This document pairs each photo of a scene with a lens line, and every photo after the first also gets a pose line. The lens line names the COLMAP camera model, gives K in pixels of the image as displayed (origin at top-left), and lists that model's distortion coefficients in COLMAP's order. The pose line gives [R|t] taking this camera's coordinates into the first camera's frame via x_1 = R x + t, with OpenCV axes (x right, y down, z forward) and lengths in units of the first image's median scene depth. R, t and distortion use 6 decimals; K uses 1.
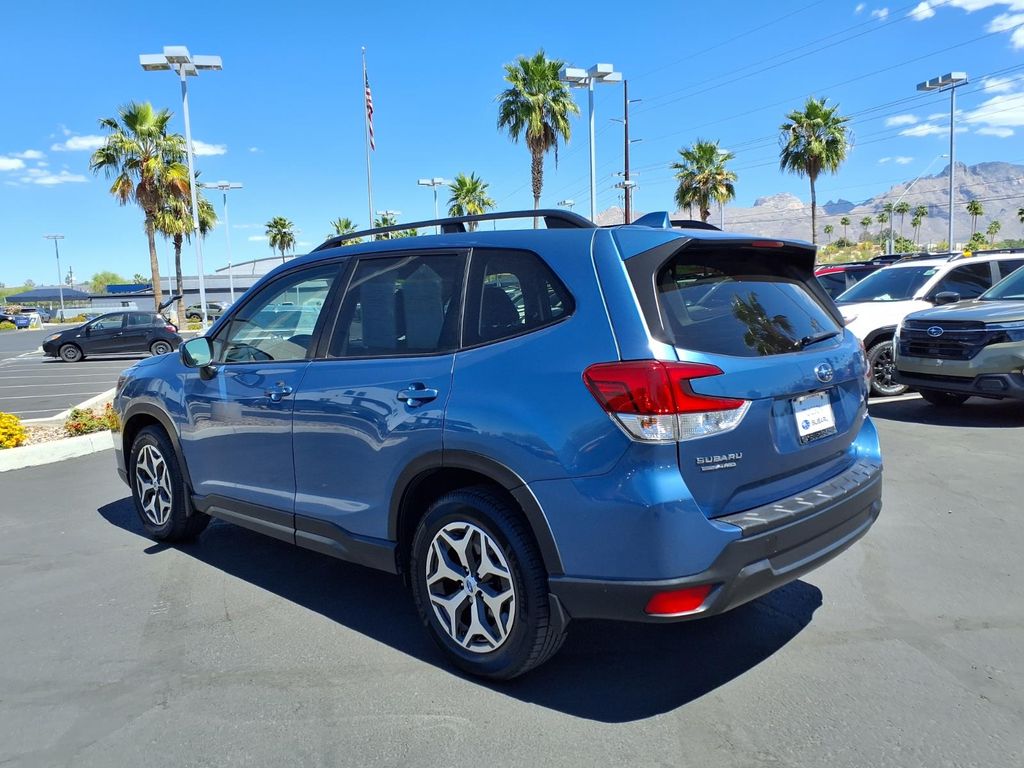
lens RADIAL K [[864.5, 0, 512.0], [0, 864.5, 384.0], [0, 0, 1]] dist [0.007247, -0.006458]
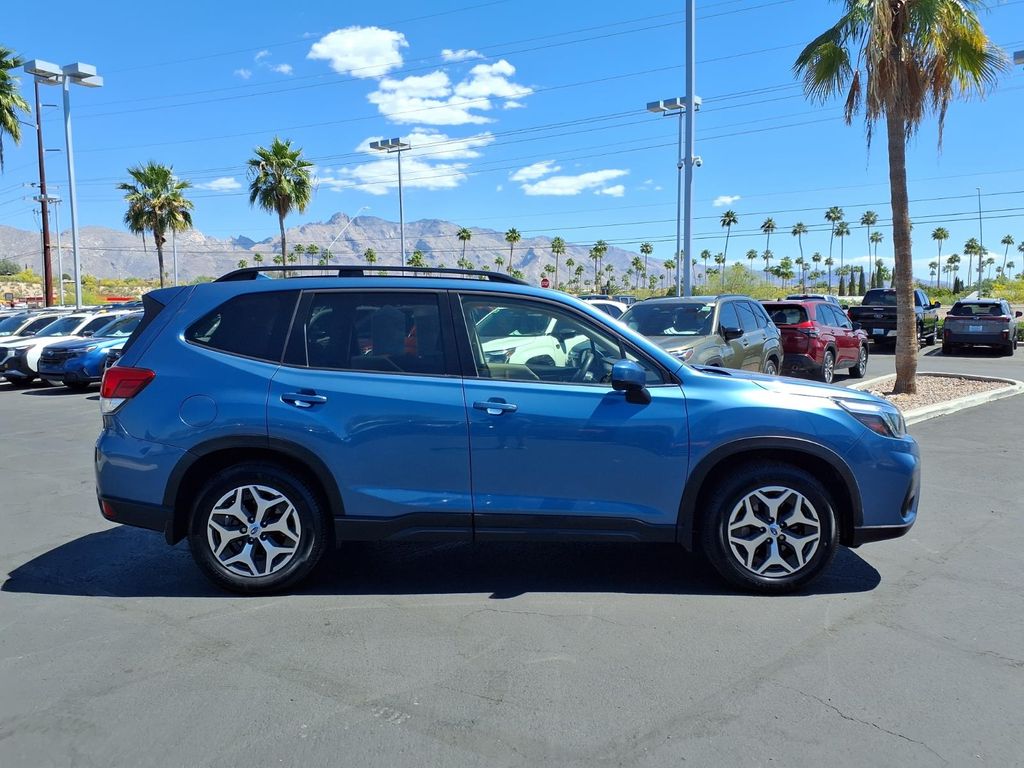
lens RADIAL K [[864.5, 0, 512.0], [0, 864.5, 384.0], [0, 0, 1]] dist [0.007247, -0.006458]
pose [[0.755117, -0.022917, 0.655190, -0.132443], [0.047821, 0.998652, -0.020184, -0.003044], [-0.653844, 0.046573, 0.755195, 0.050445]]
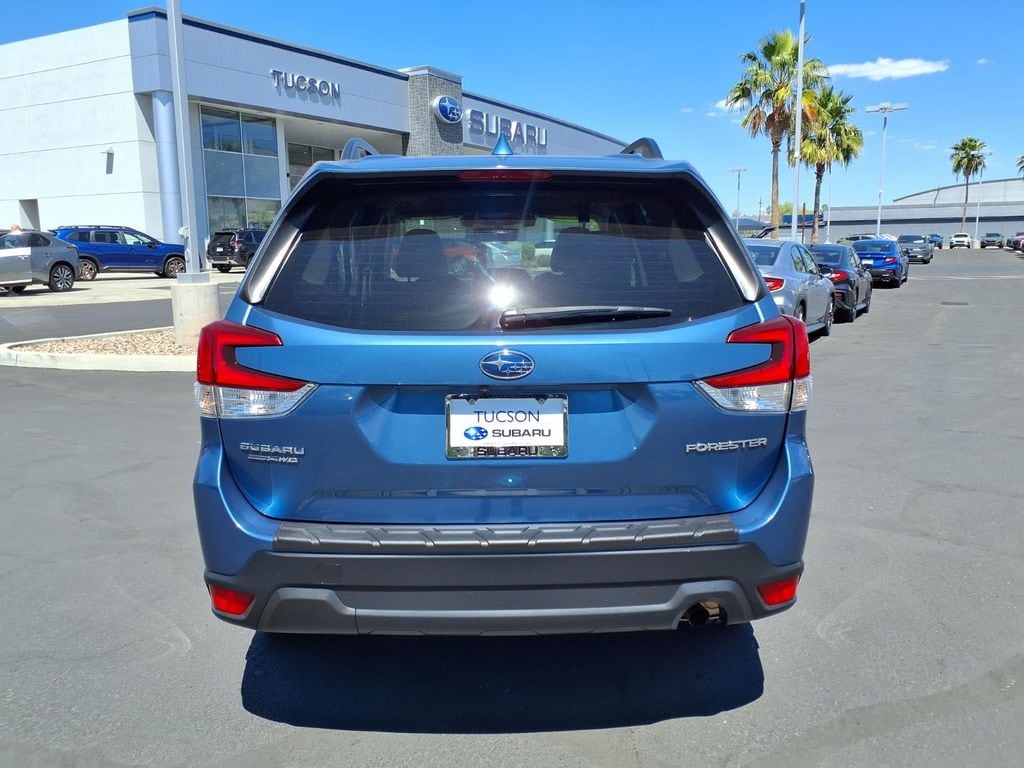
lens RADIAL K [[864.5, 0, 512.0], [0, 864.5, 384.0], [0, 0, 1]] dist [0.007247, -0.006458]
pose [[0.699400, 0.137641, -0.701352, 0.097699], [-0.081549, 0.990241, 0.113015, -0.008628], [0.710063, -0.021848, 0.703799, 0.060000]]
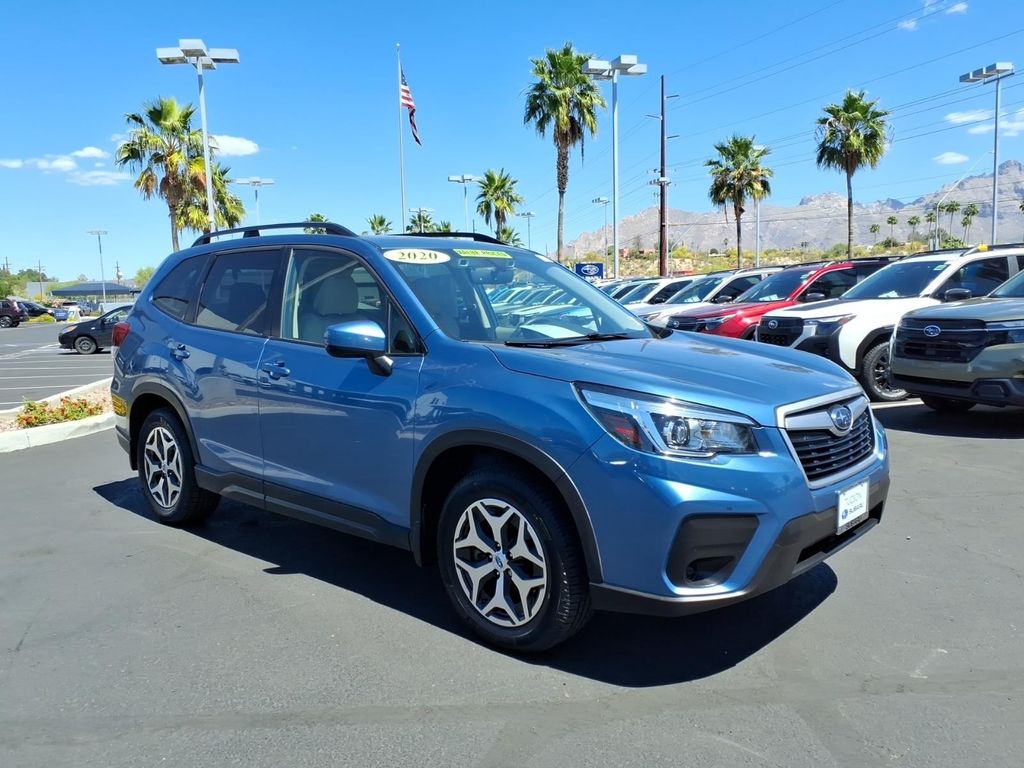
lens RADIAL K [[856.3, 0, 512.0], [0, 856.3, 384.0], [0, 0, 1]] dist [0.000446, -0.010849]
pose [[0.998189, 0.014710, -0.058333, 0.032054], [-0.014592, 0.999891, 0.002450, -0.000326], [0.058363, -0.001594, 0.998294, 0.025613]]
